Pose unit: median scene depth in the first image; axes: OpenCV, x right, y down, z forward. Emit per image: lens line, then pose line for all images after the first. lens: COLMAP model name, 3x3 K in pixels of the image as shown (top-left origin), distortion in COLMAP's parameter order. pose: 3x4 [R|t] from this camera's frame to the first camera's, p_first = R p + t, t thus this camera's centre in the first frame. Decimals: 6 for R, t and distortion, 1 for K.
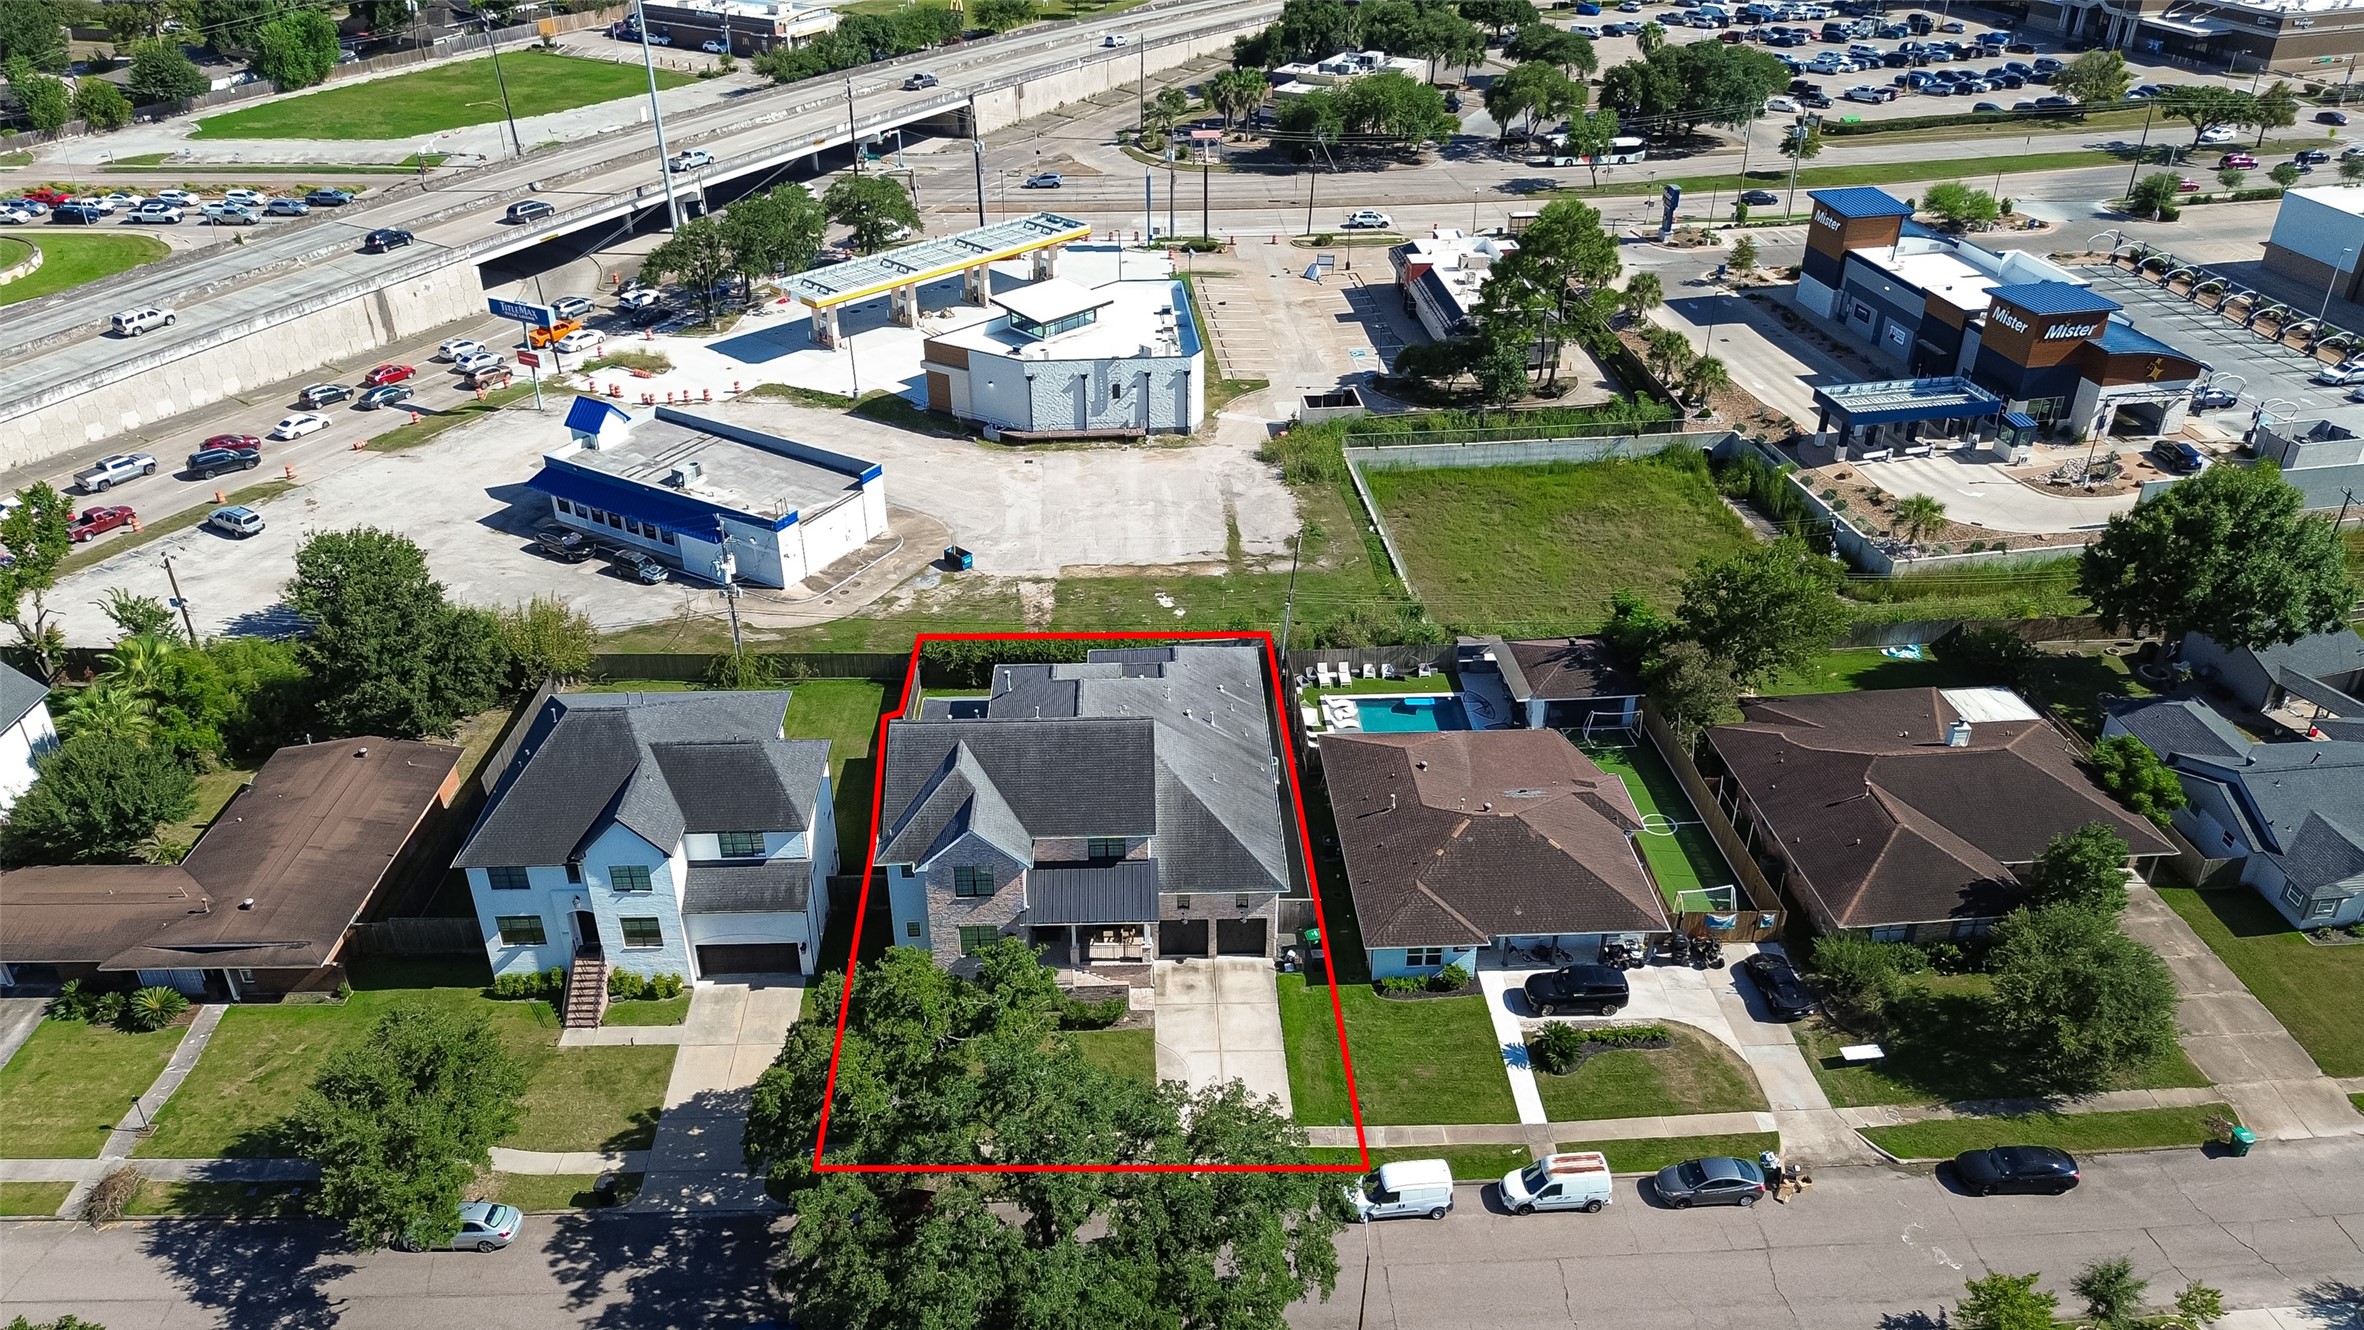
lens RADIAL K [[1672.0, 0, 1180.1], [0, 1672.0, 653.7], [0, 0, 1]] dist [0.059266, -0.067278]
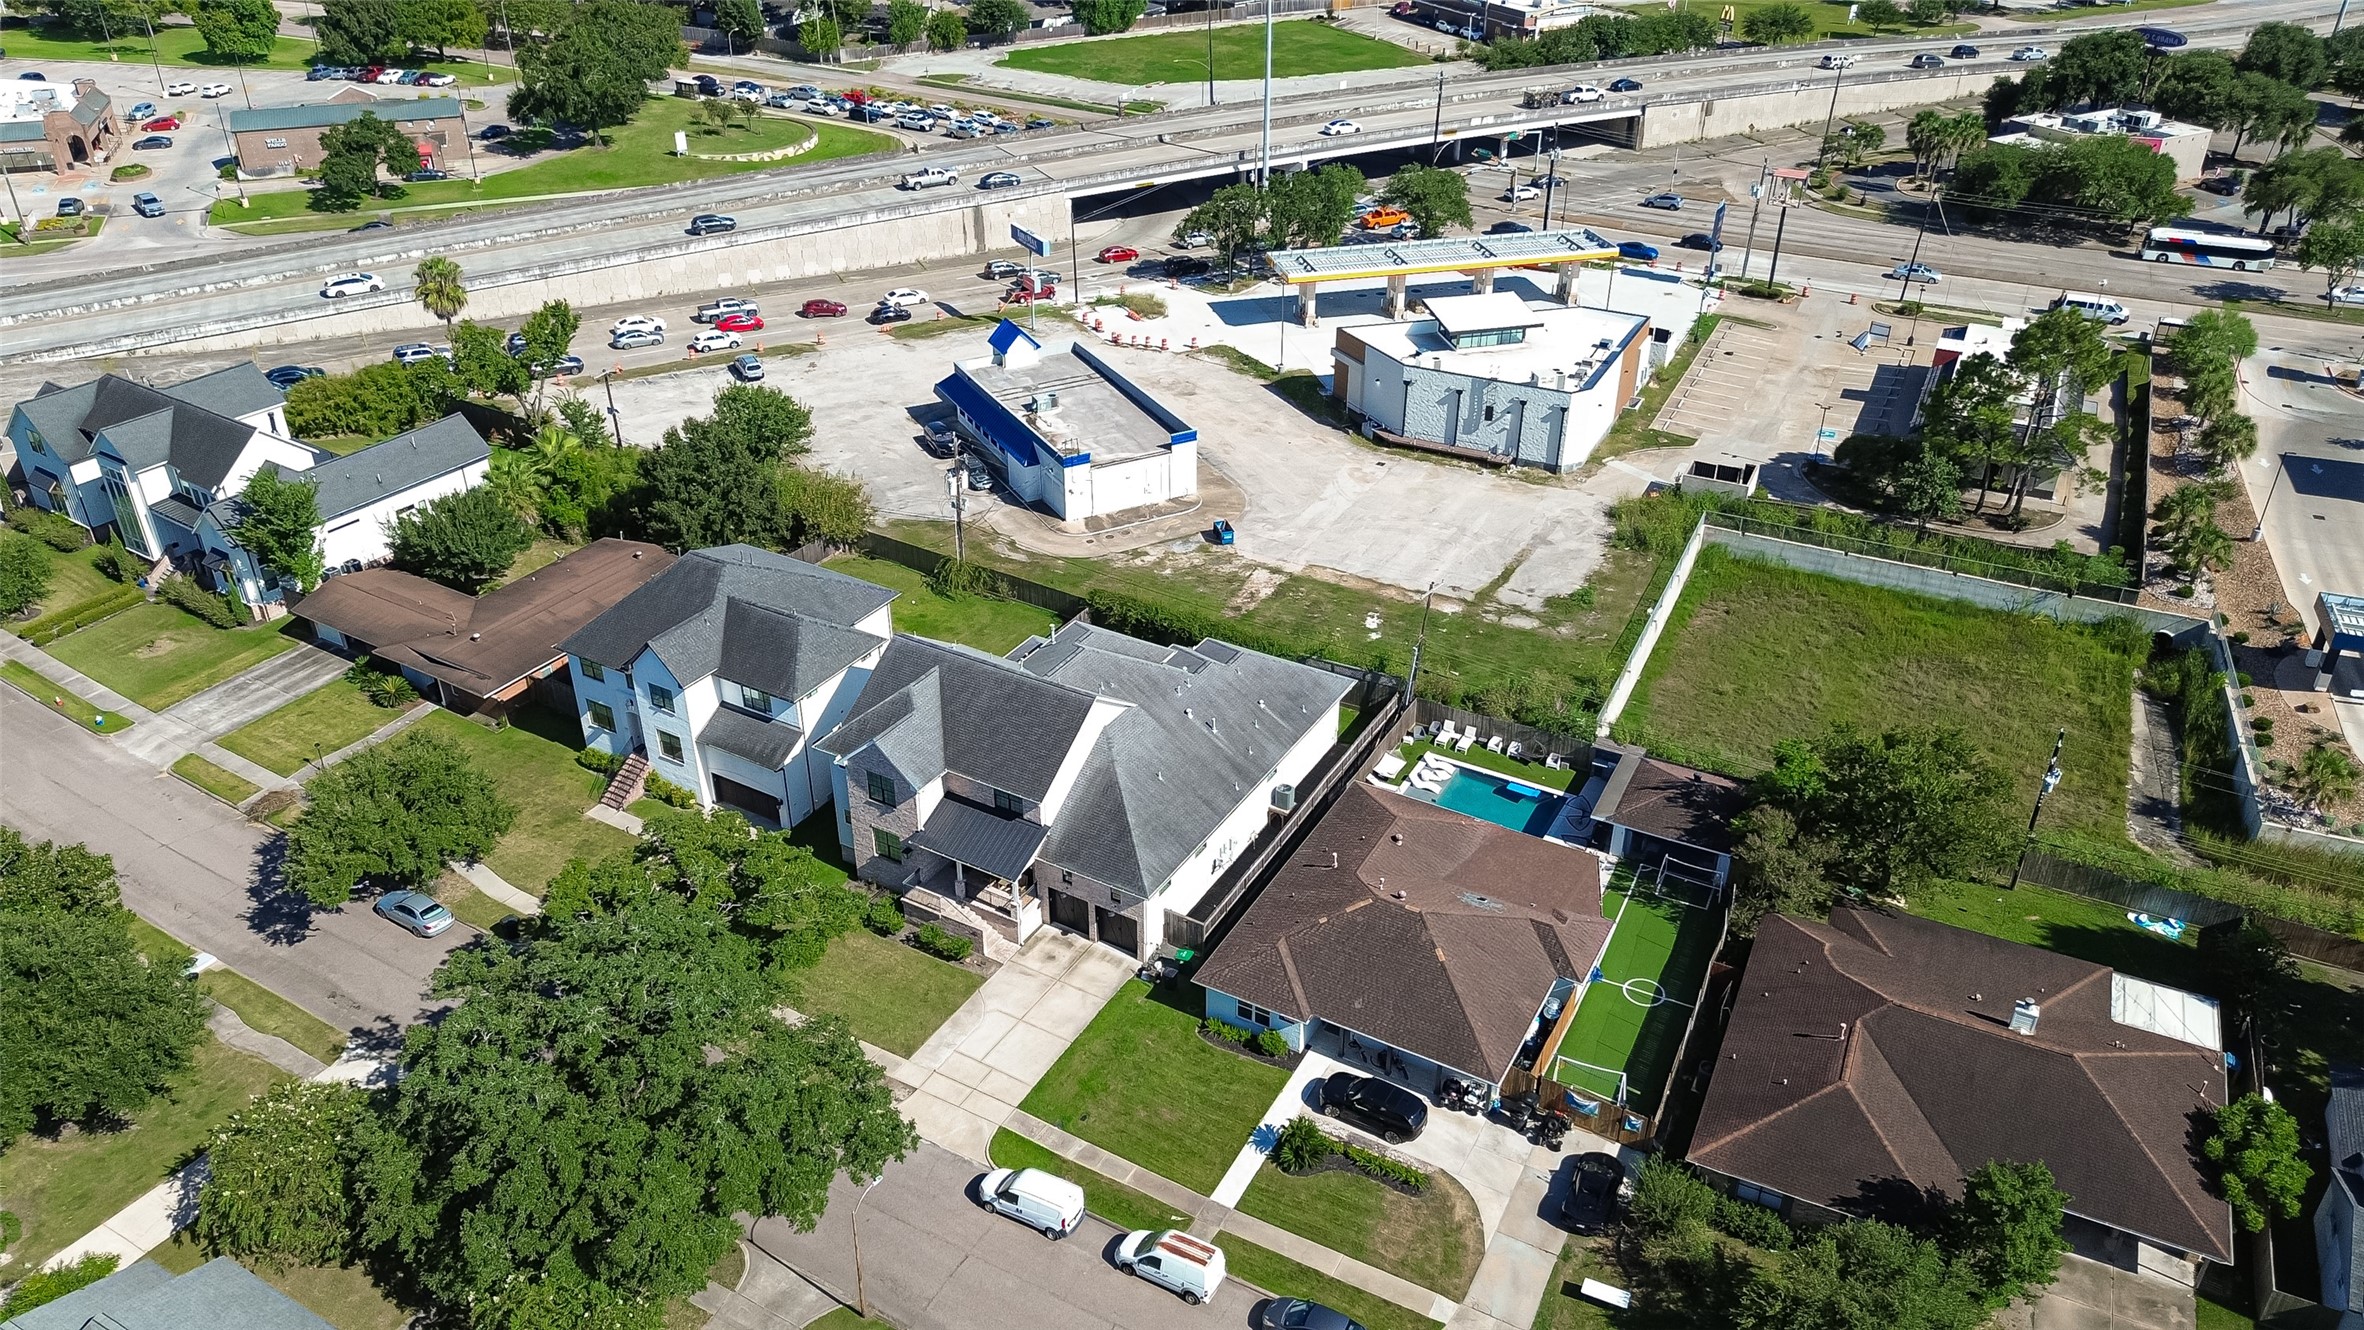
lens RADIAL K [[1675.0, 0, 1187.9], [0, 1675.0, 664.3], [0, 0, 1]] dist [0.057441, -0.070055]
pose [[0.847399, 0.272040, -0.455971, 0.334327], [-0.268126, 0.960480, 0.074739, -0.049178], [0.458283, 0.058924, 0.886851, 0.078042]]
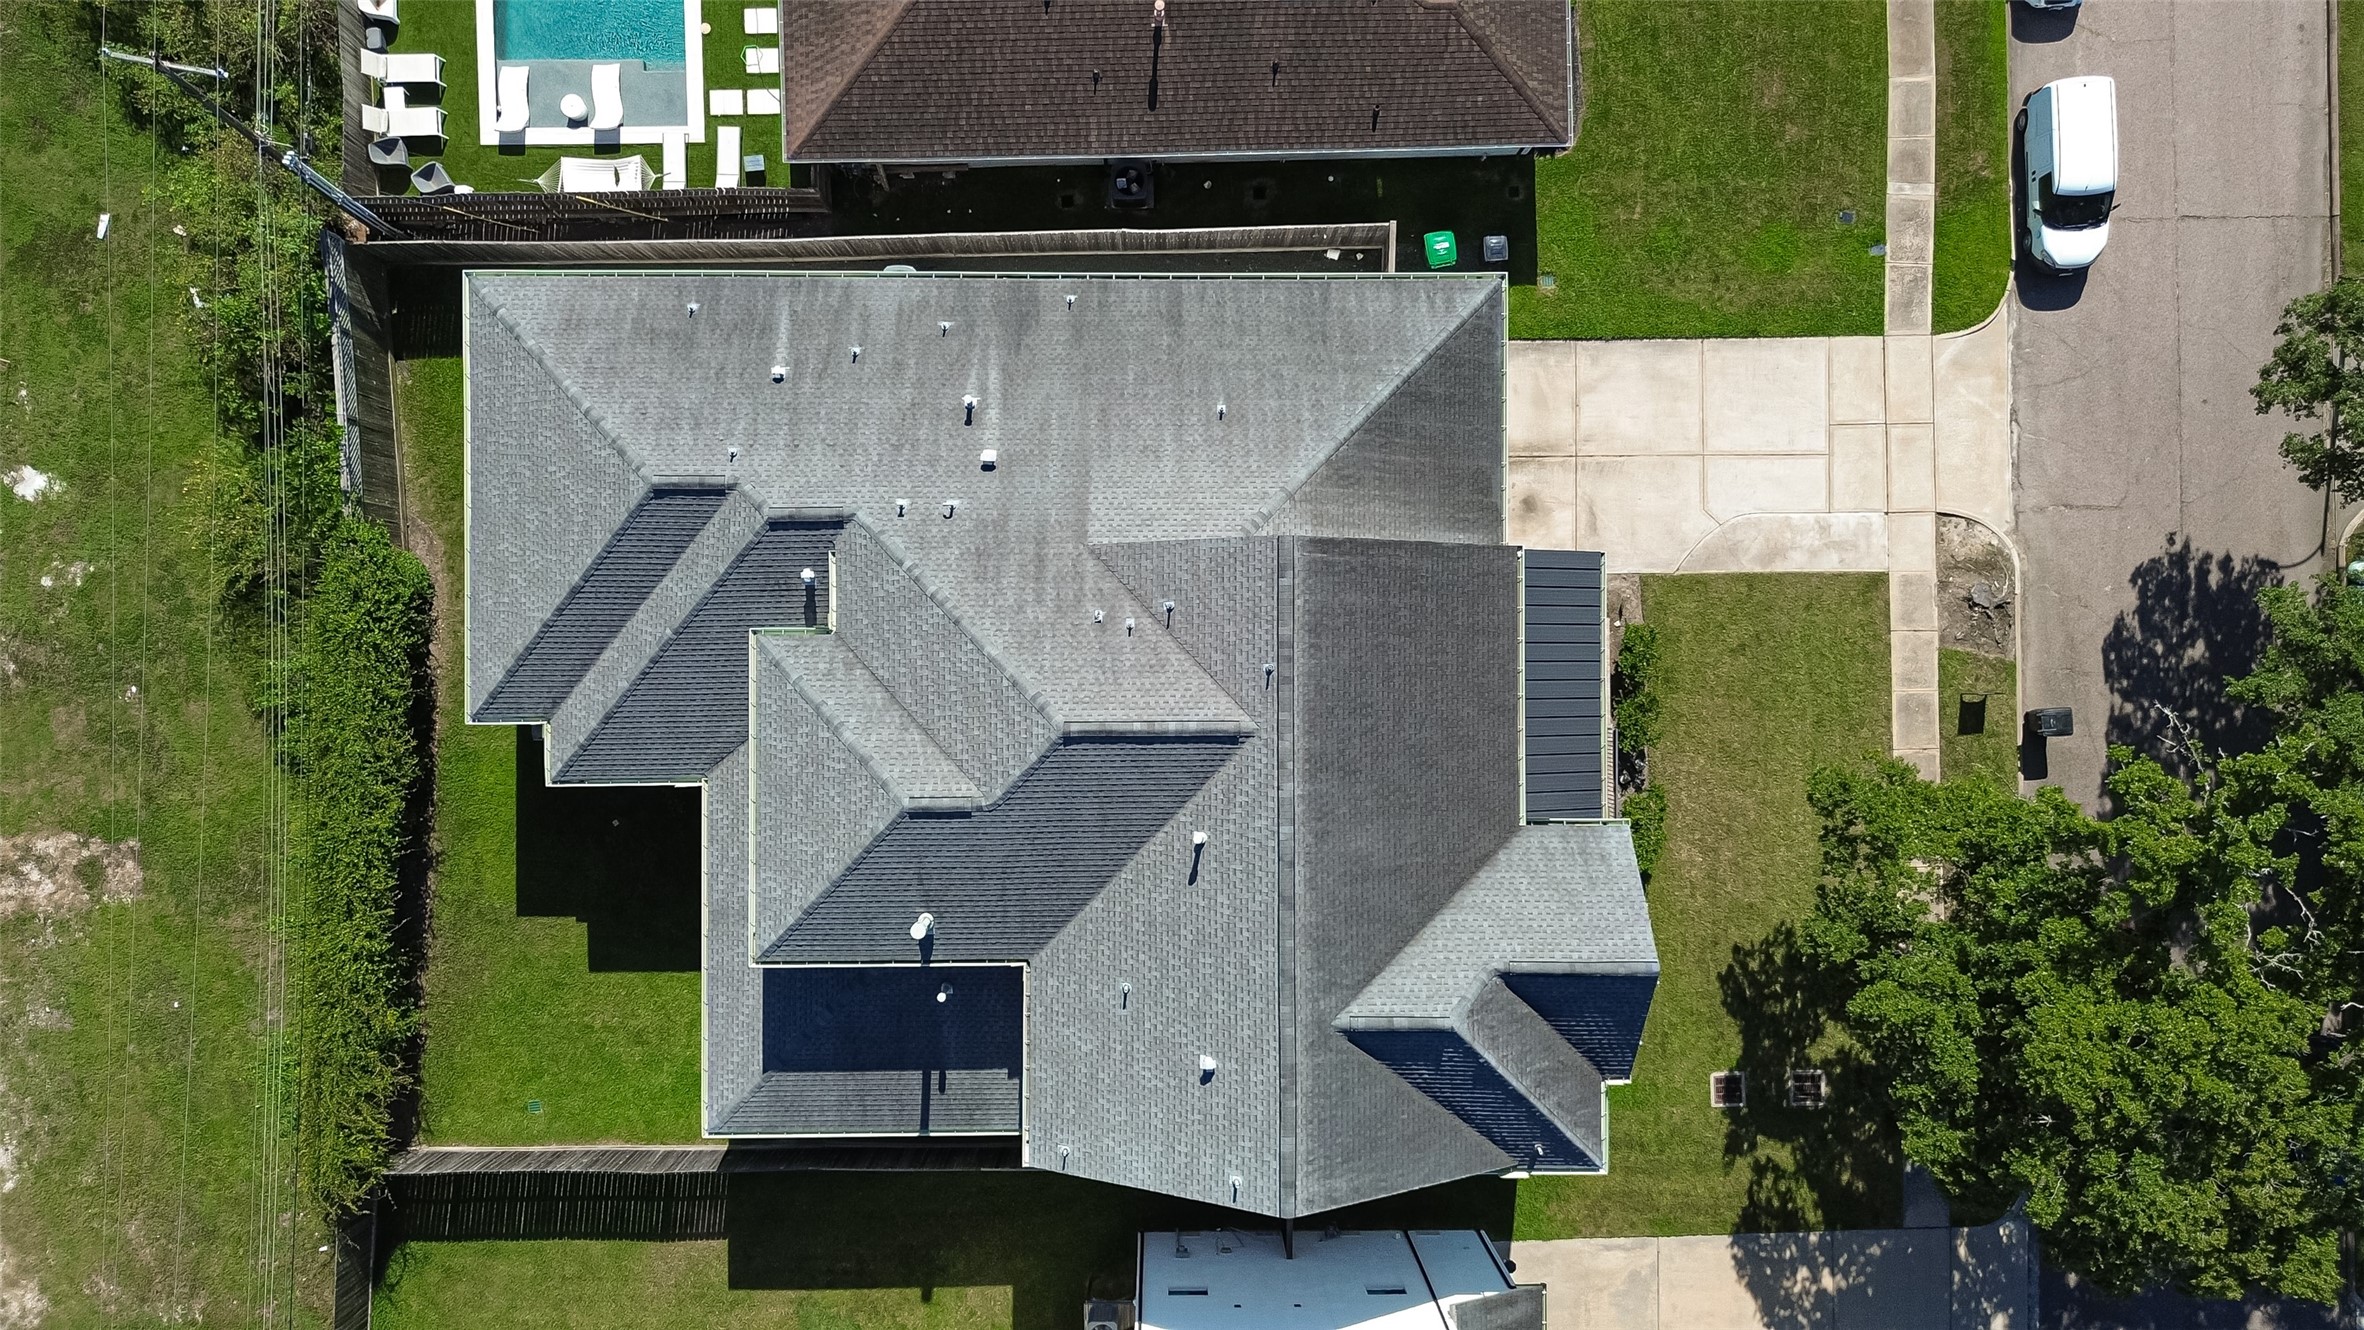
lens RADIAL K [[1672.0, 0, 1180.1], [0, 1672.0, 653.7], [0, 0, 1]] dist [0.059266, -0.067278]
pose [[0.029655, -0.999553, 0.003752, -0.029763], [0.492413, 0.017875, 0.870178, -0.207779], [-0.869856, -0.023958, 0.492723, 0.561018]]
